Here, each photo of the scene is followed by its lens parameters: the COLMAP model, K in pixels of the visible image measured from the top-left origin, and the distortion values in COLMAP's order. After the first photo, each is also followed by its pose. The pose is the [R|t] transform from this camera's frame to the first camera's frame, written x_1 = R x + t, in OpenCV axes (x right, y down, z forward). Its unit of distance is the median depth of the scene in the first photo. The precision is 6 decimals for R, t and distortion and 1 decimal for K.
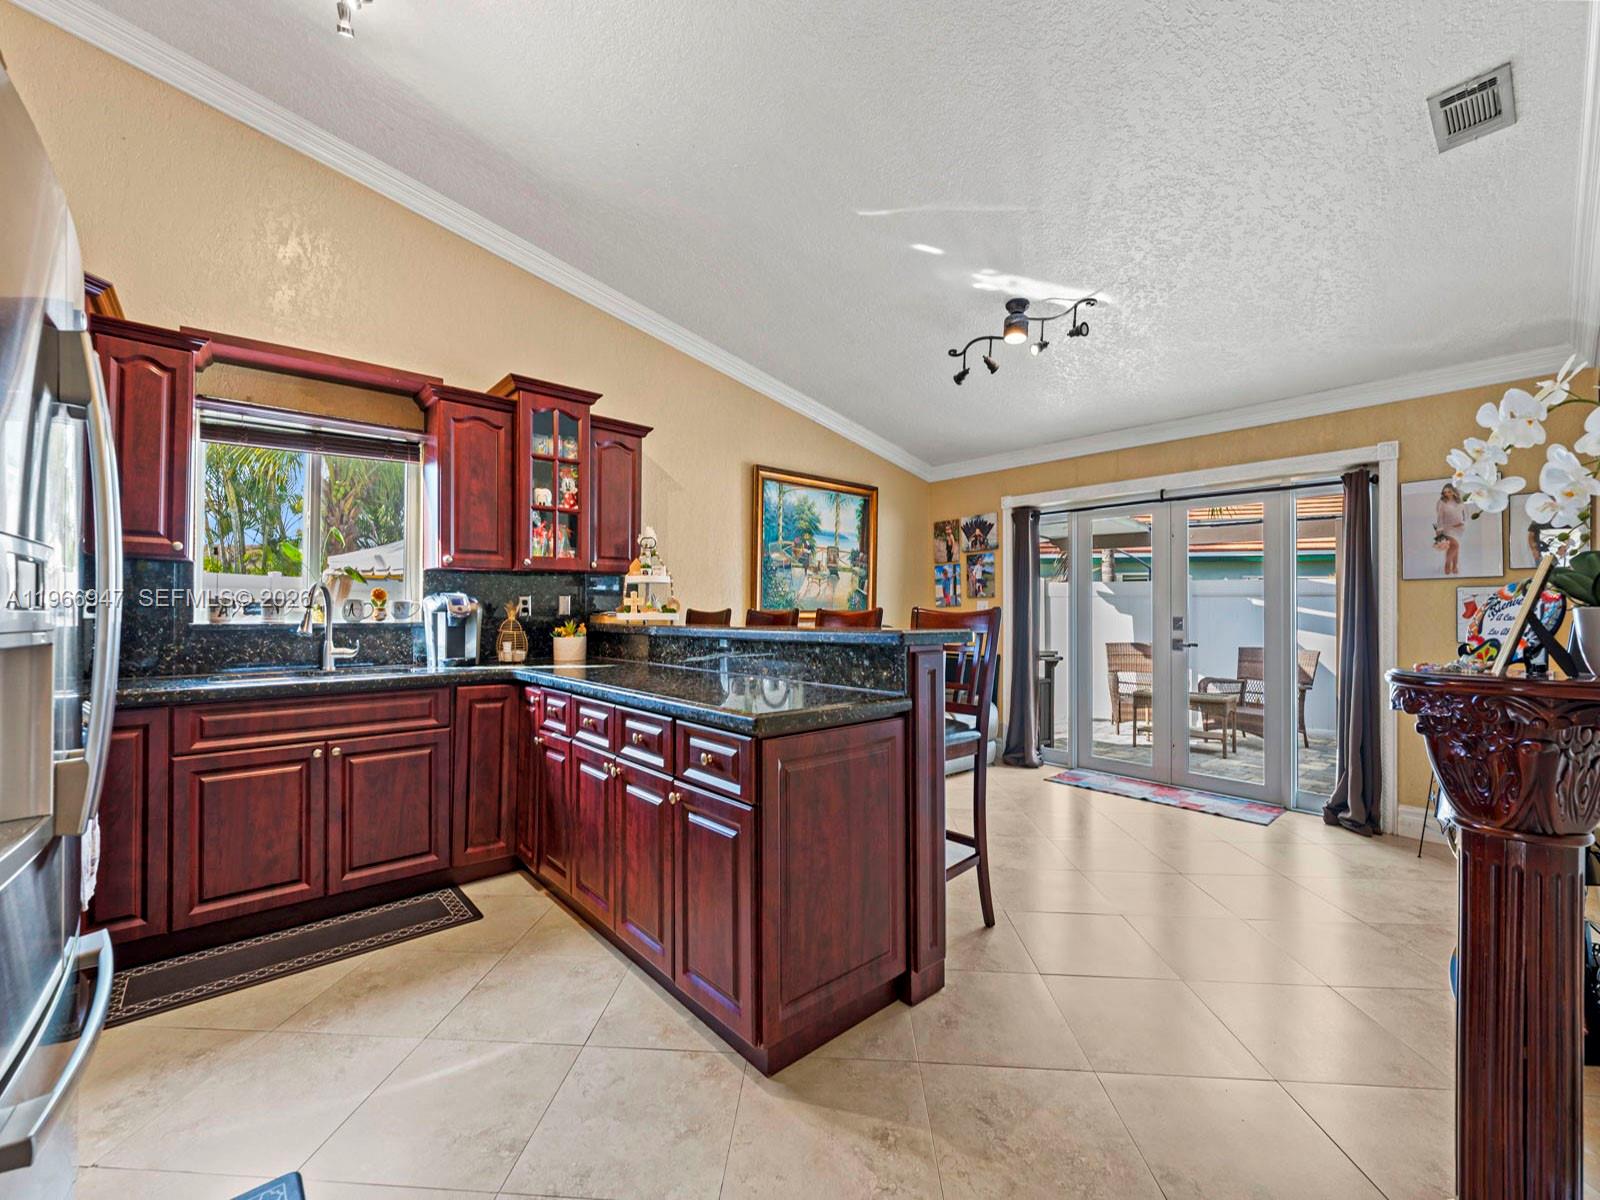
lens RADIAL K [[649.7, 0, 790.6], [0, 649.7, 604.0], [0, 0, 1]] dist [0.002442, -0.001877]
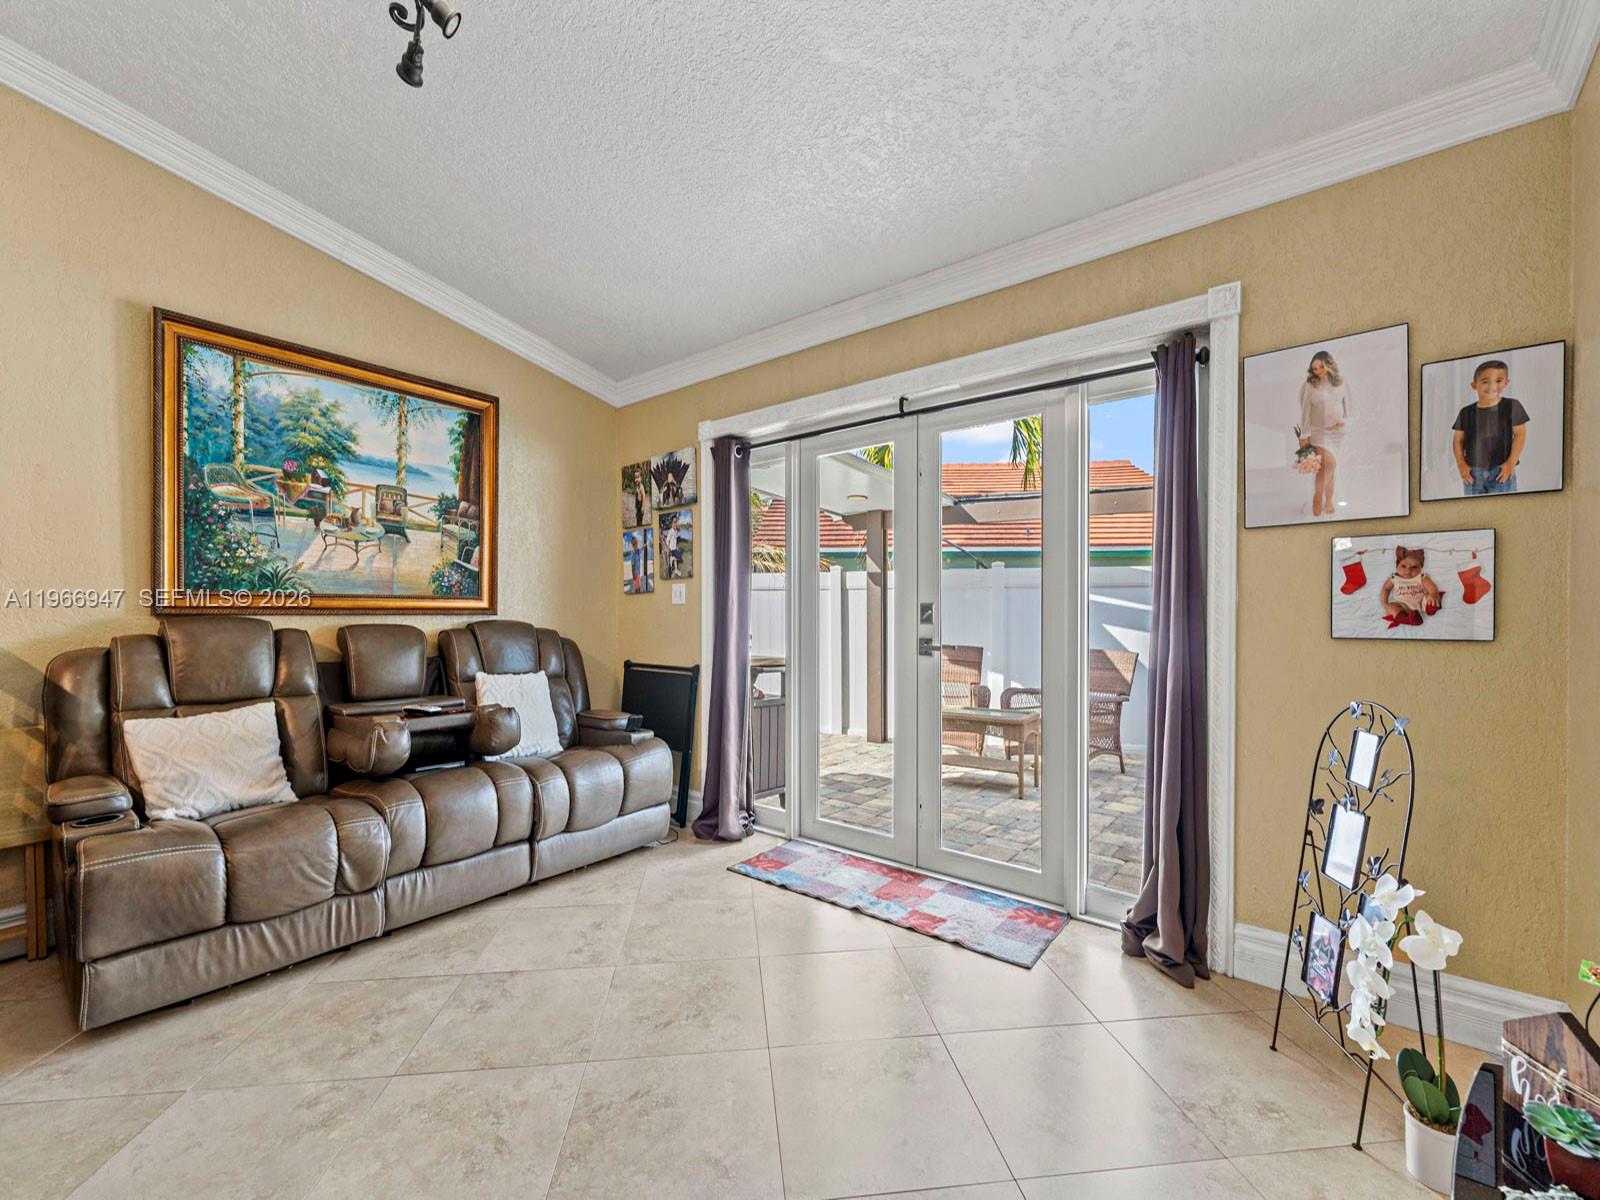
lens RADIAL K [[649.7, 0, 794.8], [0, 649.7, 618.9], [0, 0, 1]] dist [0.002442, -0.001877]
pose [[0.984085, -0.004156, 0.177651, 0.467972], [0.001398, 0.999877, 0.015648, 0.033220], [-0.177694, -0.015150, 0.983969, 0.526734]]
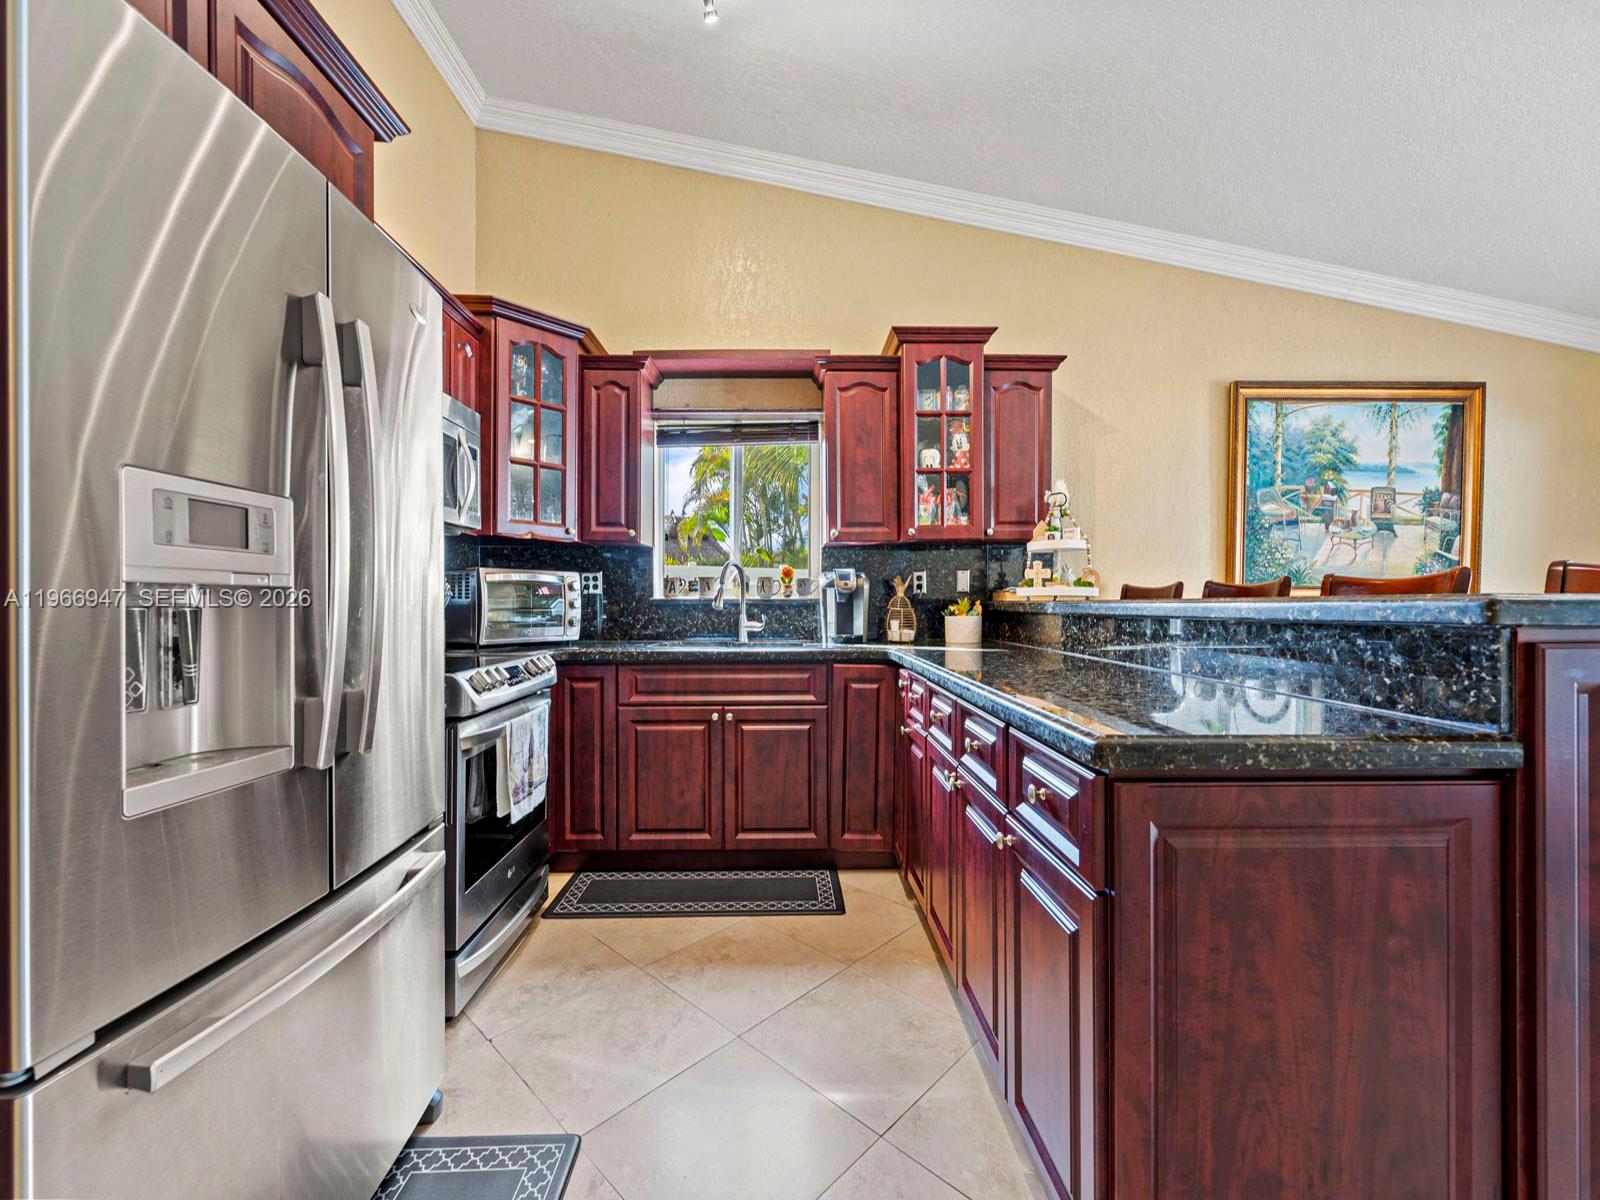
lens RADIAL K [[649.7, 0, 797.7], [0, 649.7, 604.3], [0, 0, 1]] dist [0.002442, -0.001877]
pose [[0.765508, 0.001323, -0.643425, 0.052246], [0.008896, 0.999881, 0.012640, 0.021766], [0.643365, -0.015400, 0.765405, 0.188585]]
